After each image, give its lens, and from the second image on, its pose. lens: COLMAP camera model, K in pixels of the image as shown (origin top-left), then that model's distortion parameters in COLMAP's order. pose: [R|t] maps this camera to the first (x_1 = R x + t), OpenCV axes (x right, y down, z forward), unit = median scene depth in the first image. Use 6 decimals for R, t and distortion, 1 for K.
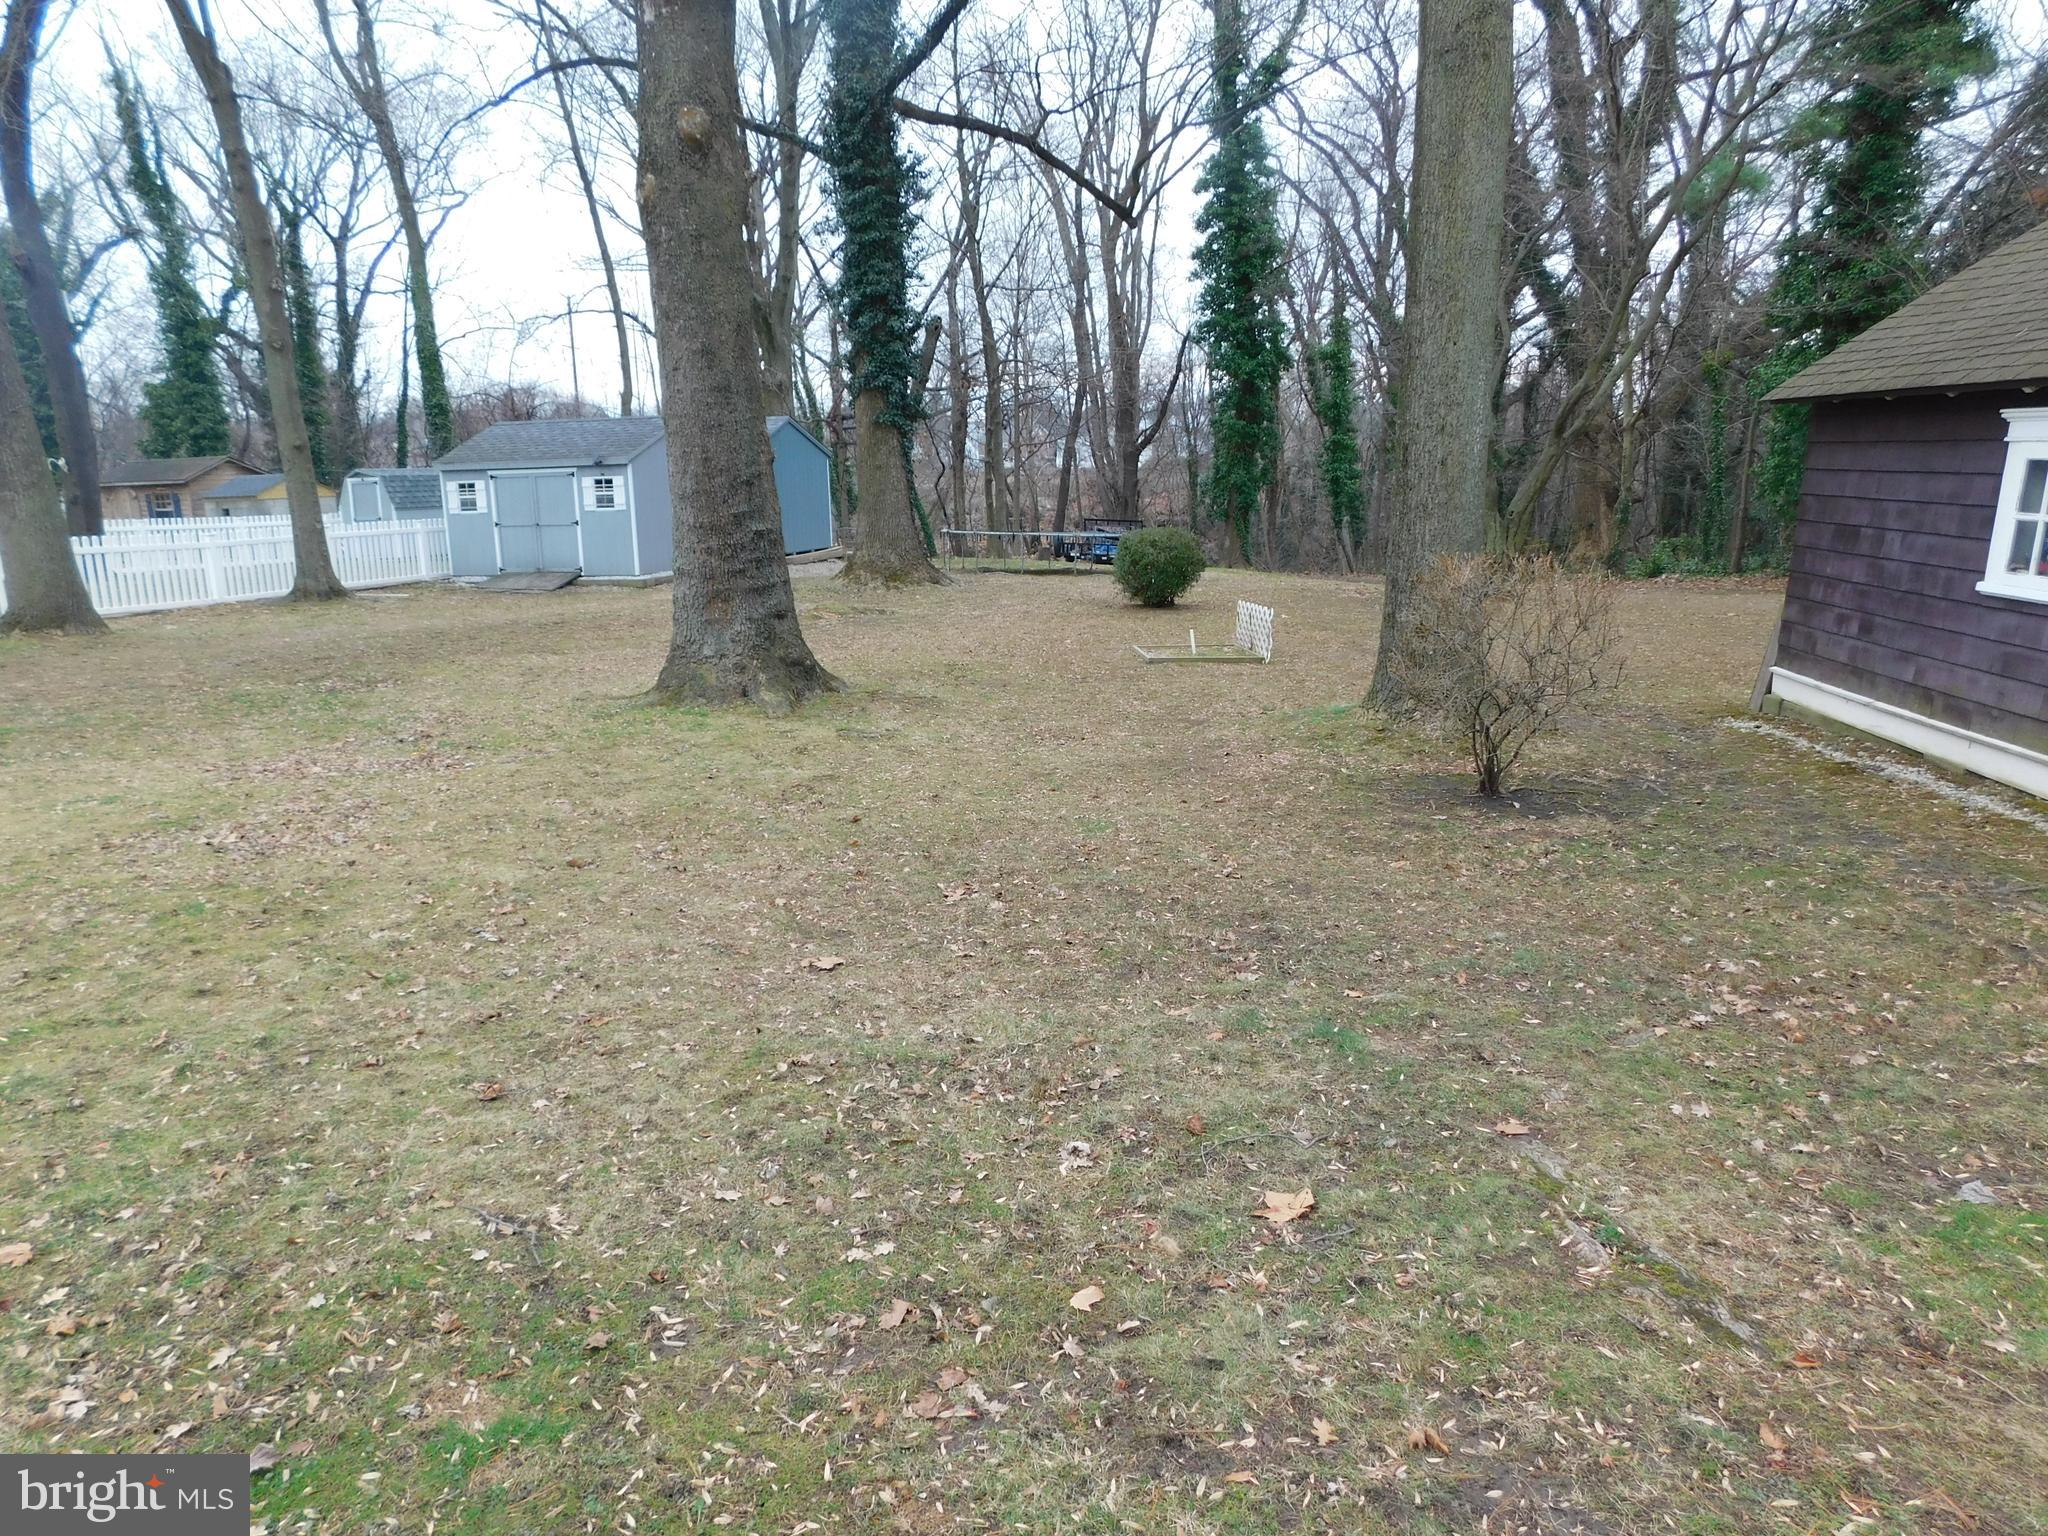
lens RADIAL K [[1372.0, 0, 1038.5], [0, 1372.0, 760.2], [0, 0, 1]] dist [-0.063611, 0.048242]
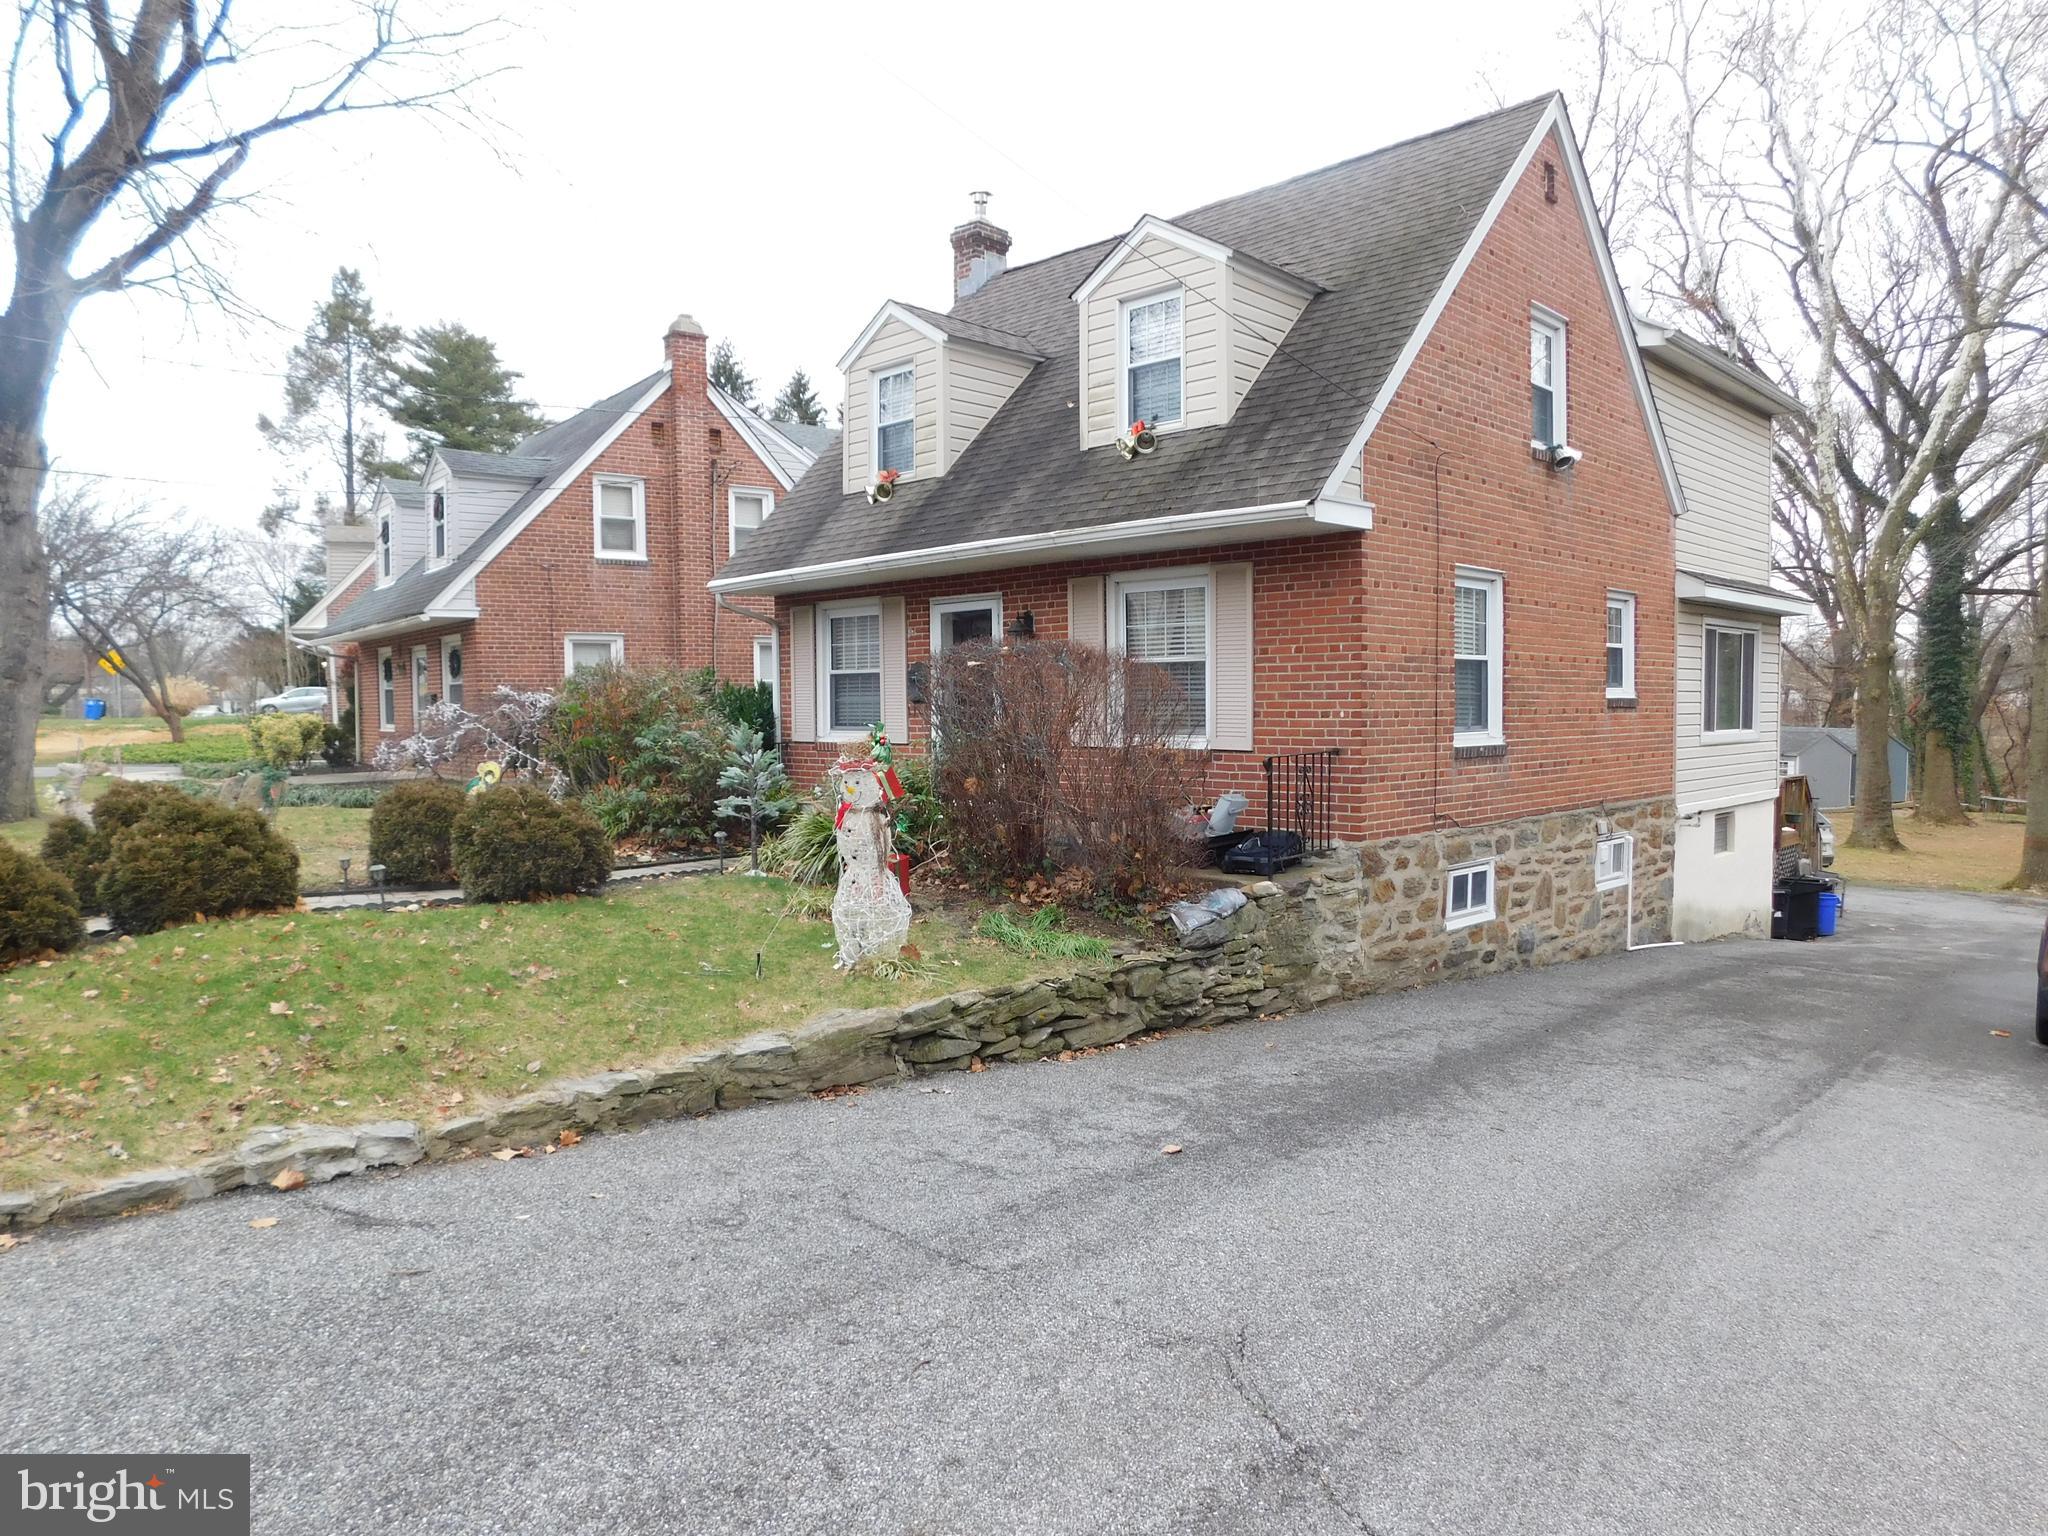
lens RADIAL K [[1372.0, 0, 1038.5], [0, 1372.0, 760.2], [0, 0, 1]] dist [-0.063611, 0.048242]
pose [[0.751301, 0.050095, -0.658056, 0.402908], [-0.157035, 0.982046, -0.104528, 0.402844], [0.641005, 0.181870, 0.745679, -2.778548]]
